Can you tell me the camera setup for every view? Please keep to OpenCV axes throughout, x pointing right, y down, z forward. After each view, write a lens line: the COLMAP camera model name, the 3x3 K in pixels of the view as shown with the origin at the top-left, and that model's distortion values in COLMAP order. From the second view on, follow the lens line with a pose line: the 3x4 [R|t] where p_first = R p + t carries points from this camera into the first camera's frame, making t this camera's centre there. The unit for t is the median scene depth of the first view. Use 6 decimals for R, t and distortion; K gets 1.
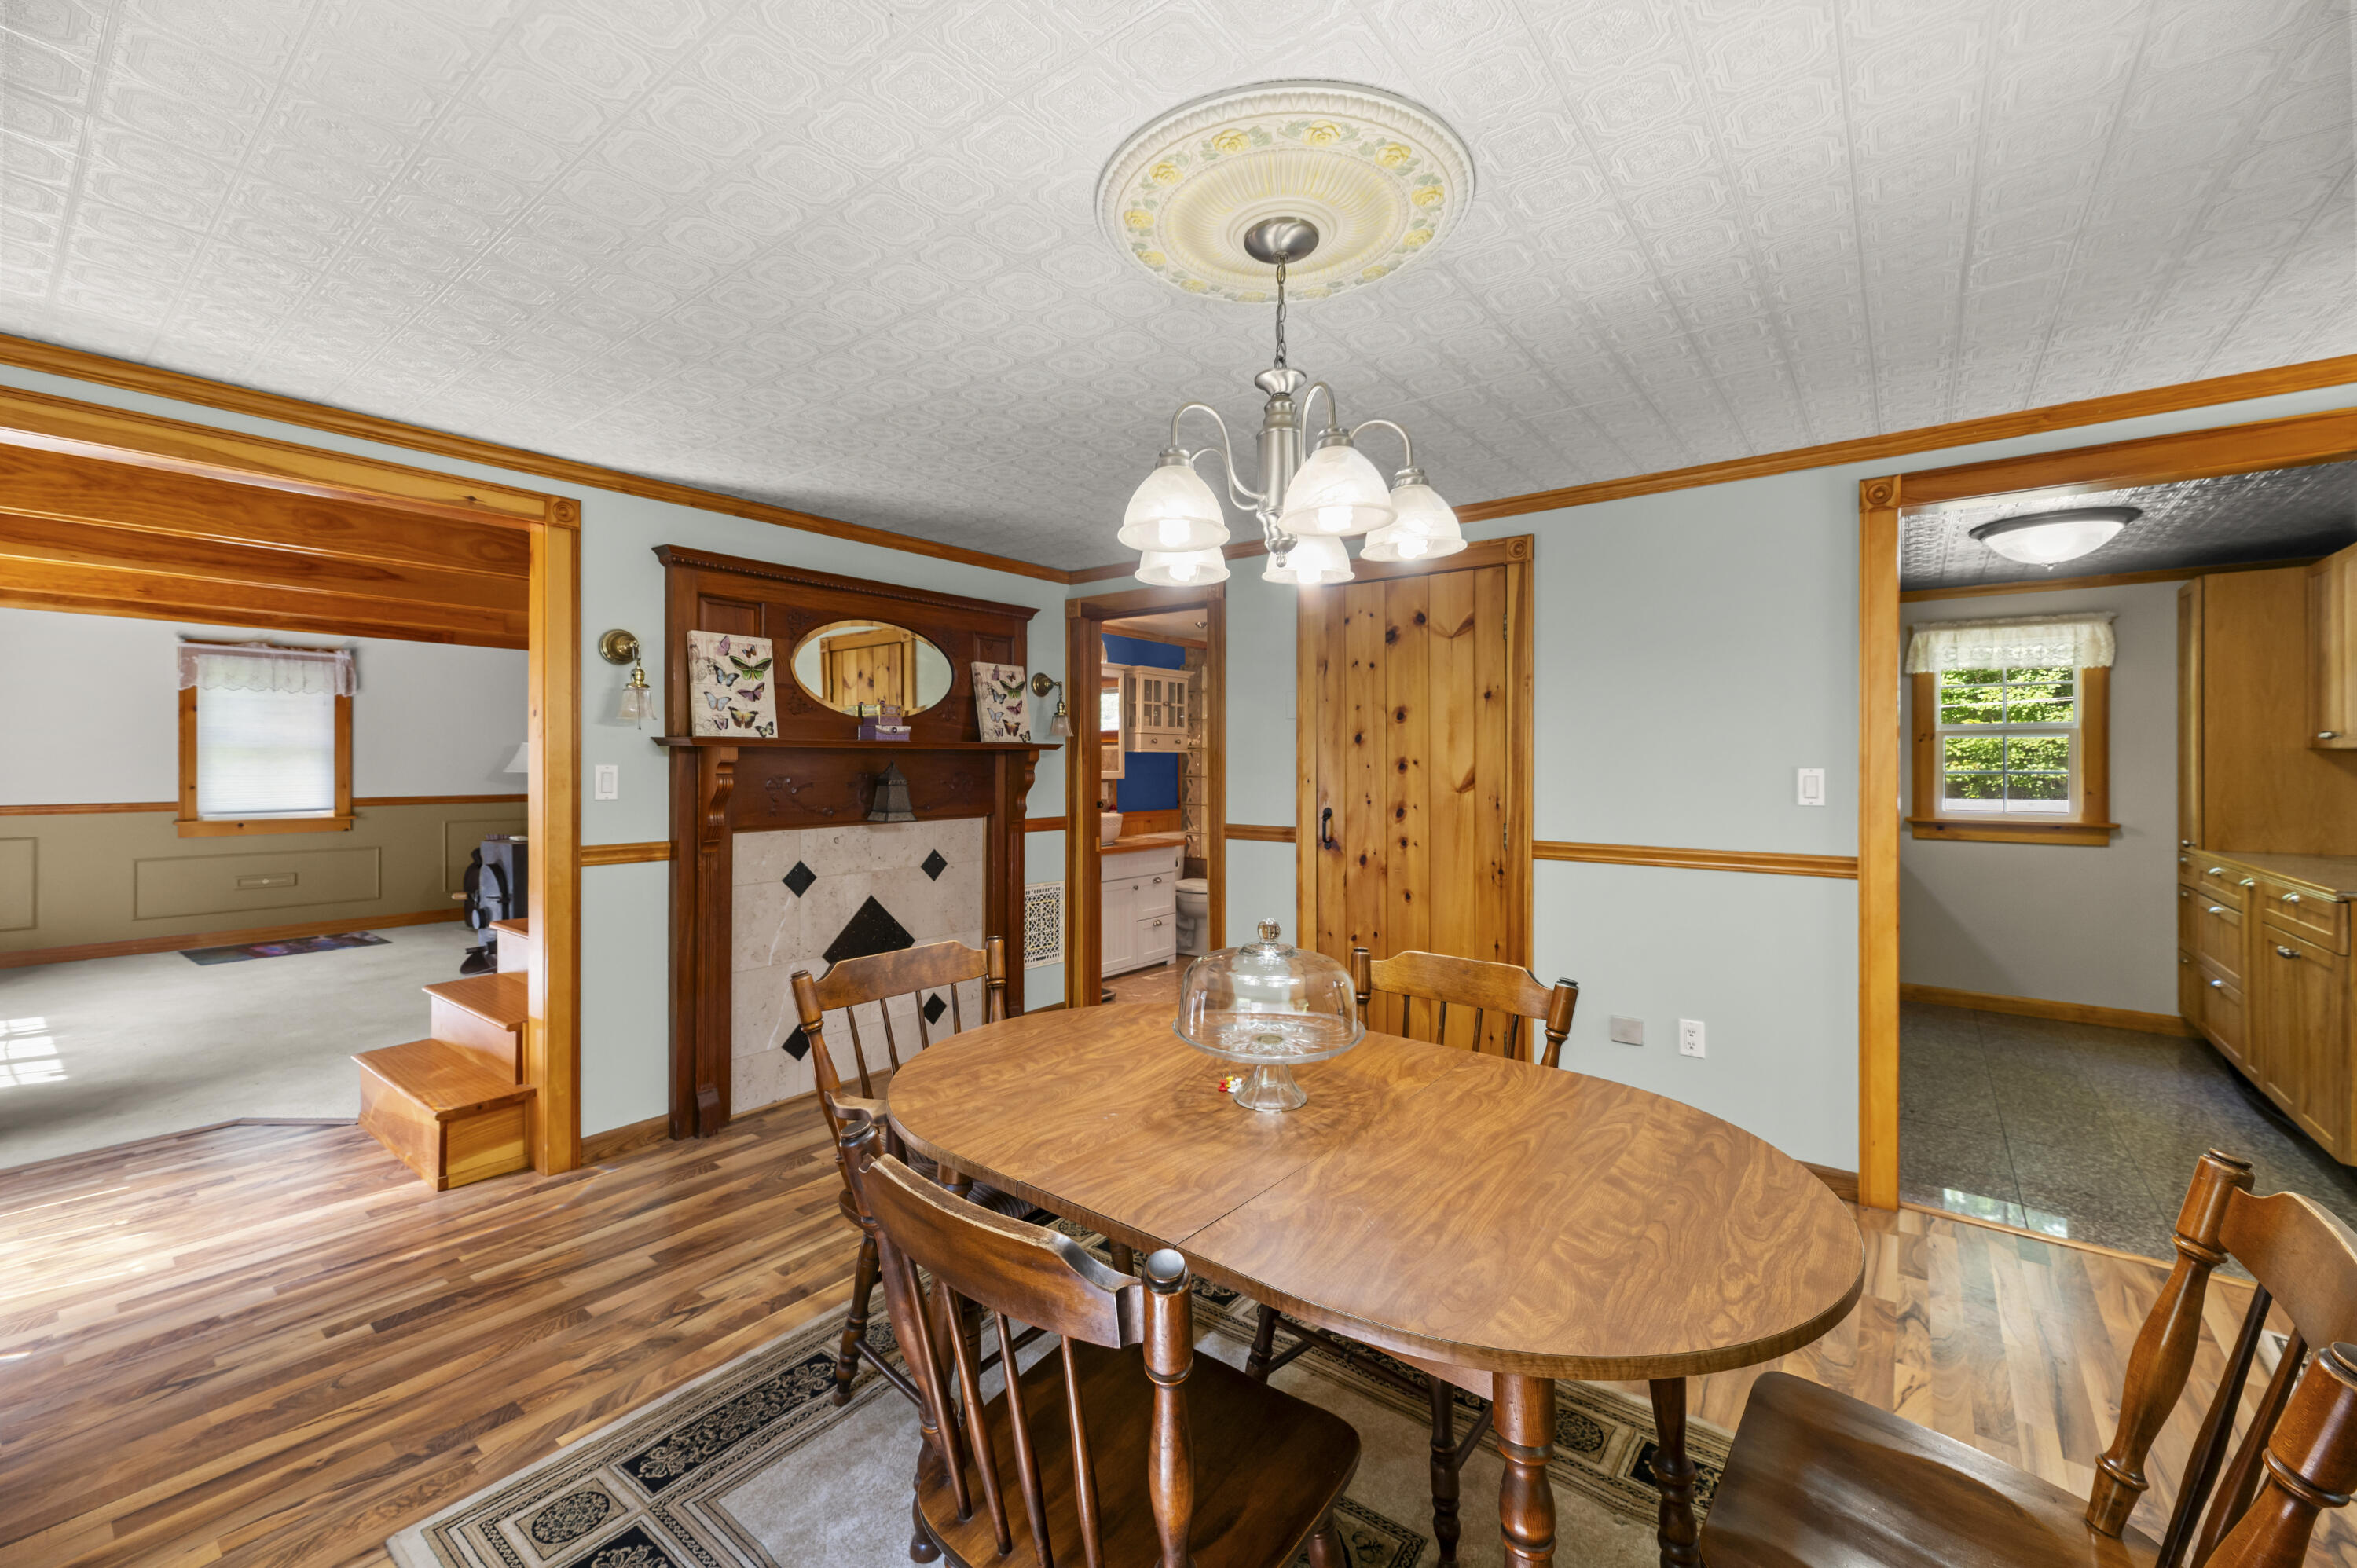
lens RADIAL K [[953.4, 0, 1174.4], [0, 953.4, 763.3], [0, 0, 1]] dist [0.001923, 0.000300]
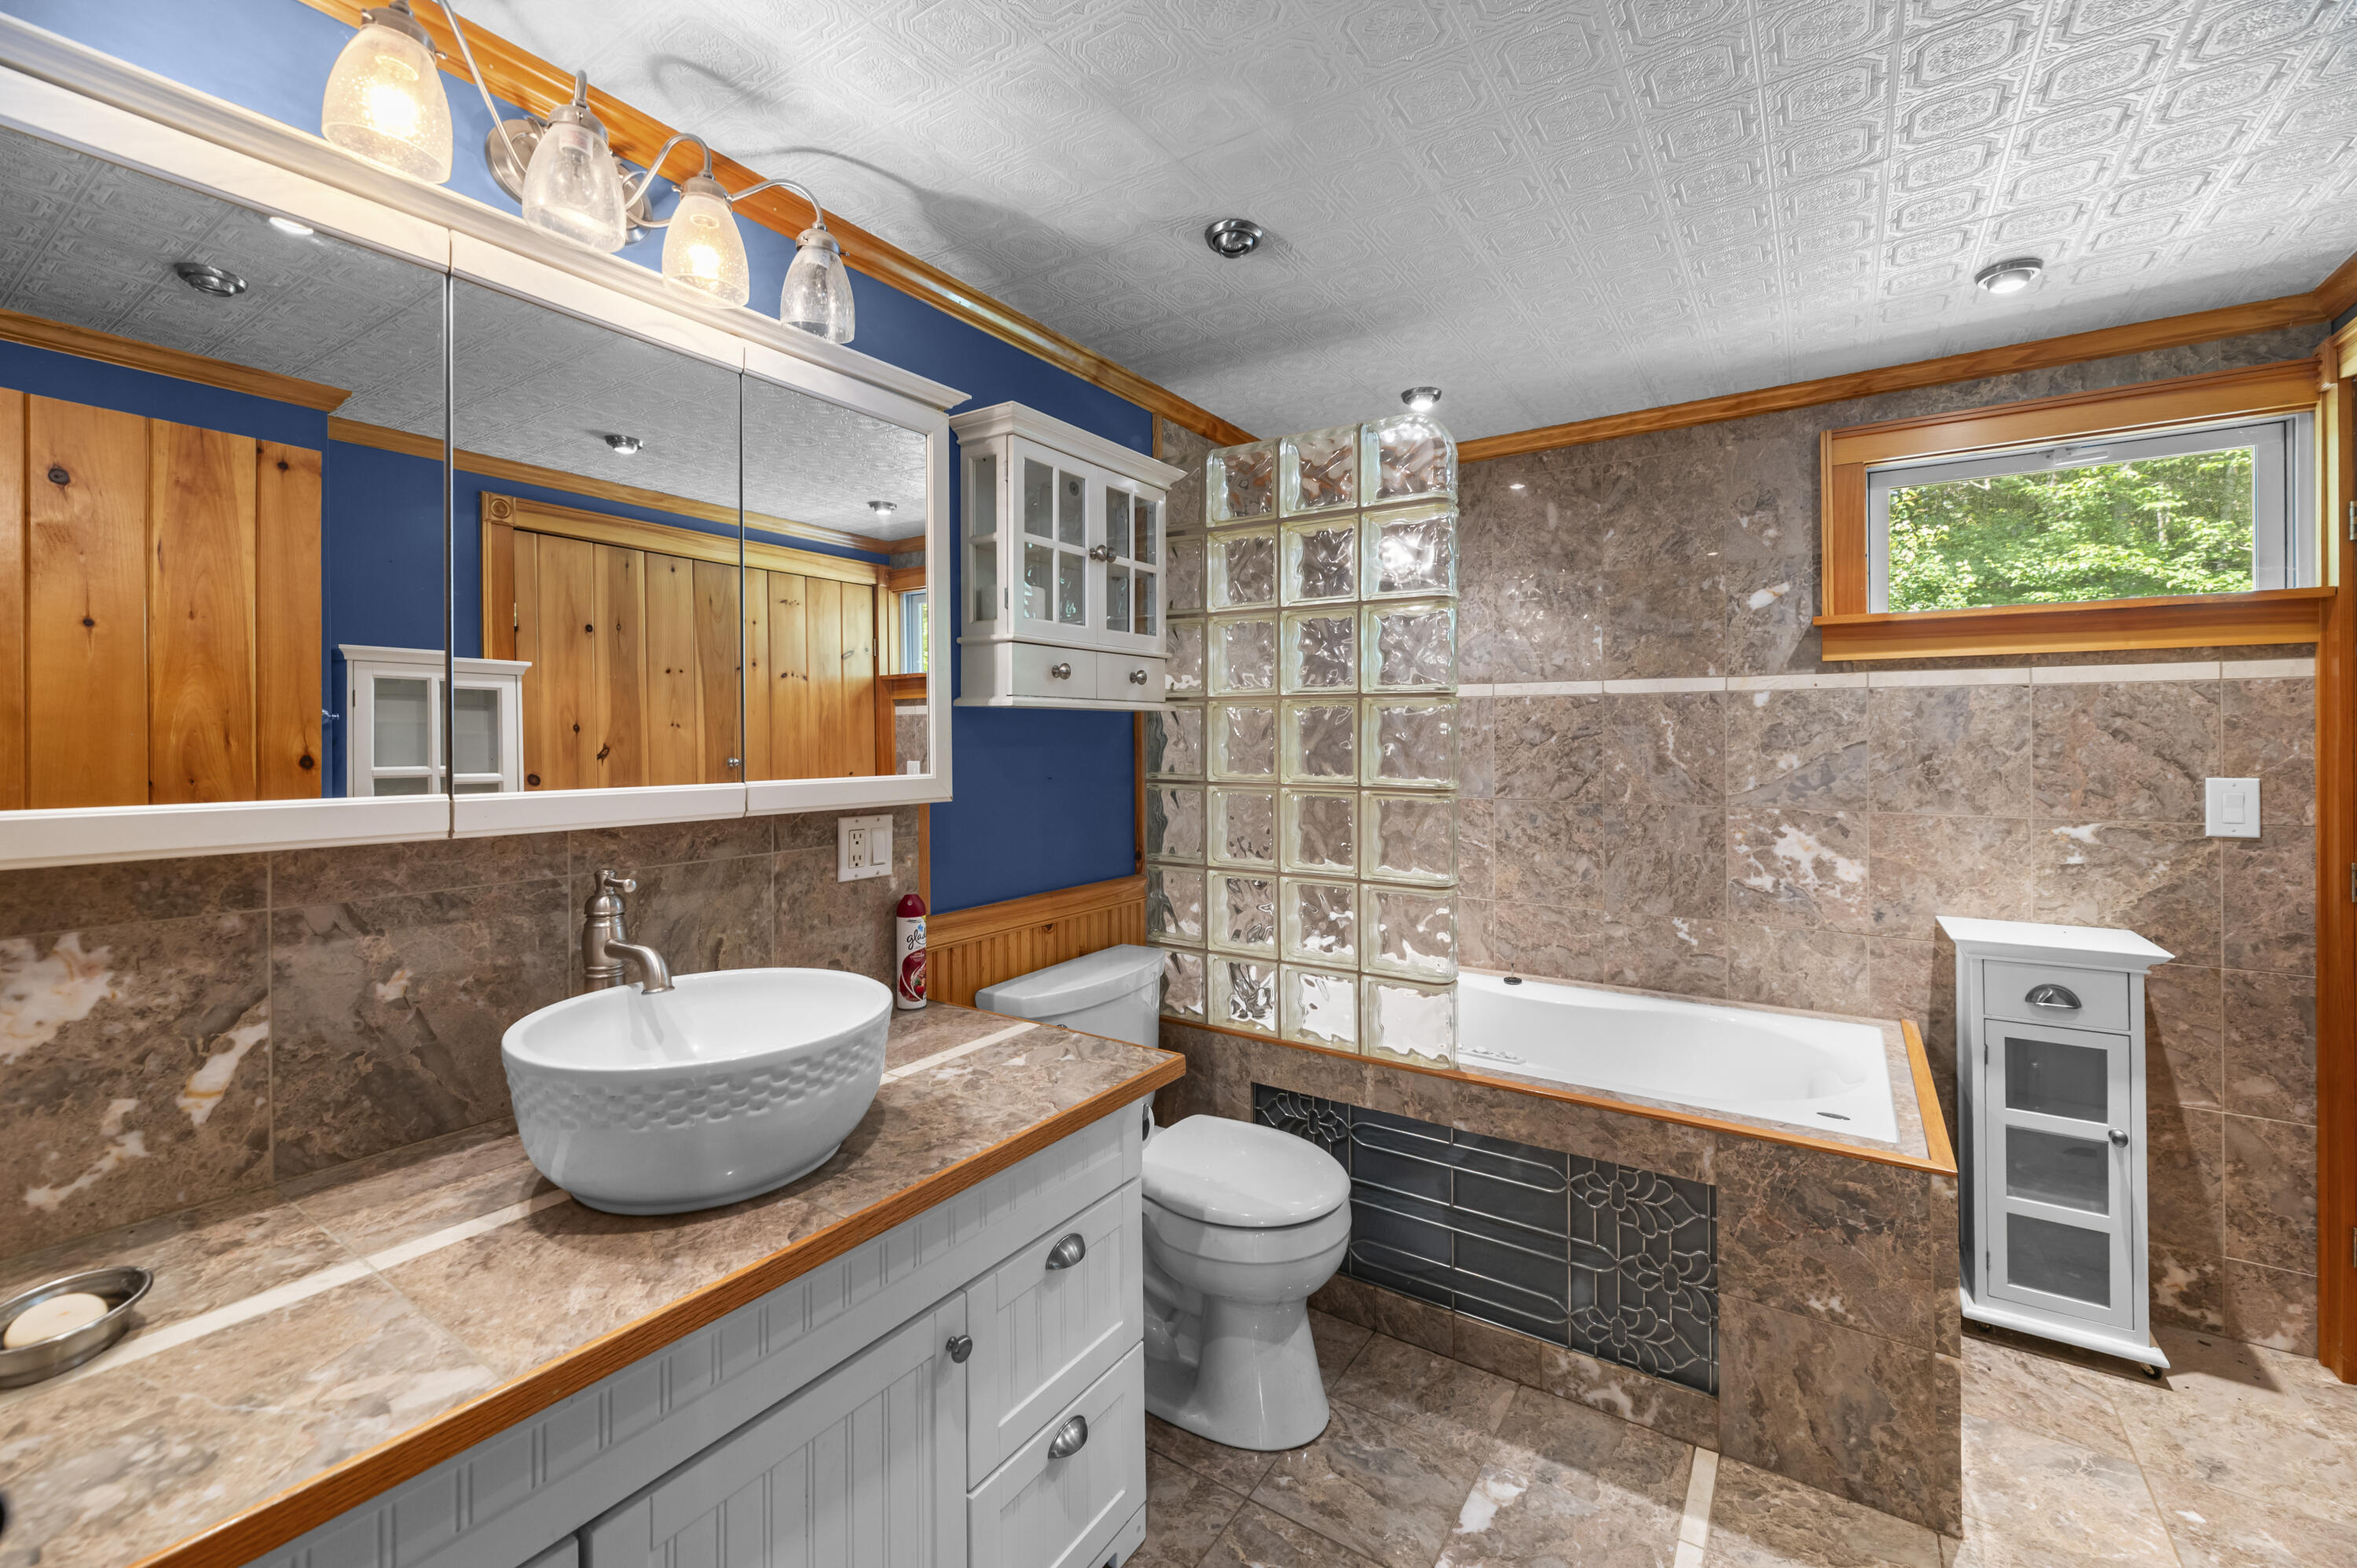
lens RADIAL K [[953.4, 0, 1176.7], [0, 953.4, 761.0], [0, 0, 1]] dist [0.001923, 0.000300]
pose [[0.998194, -0.008550, 0.059458, -0.003295], [0.007821, 0.999892, 0.012472, 0.002222], [-0.059558, -0.011984, 0.998153, 0.821926]]
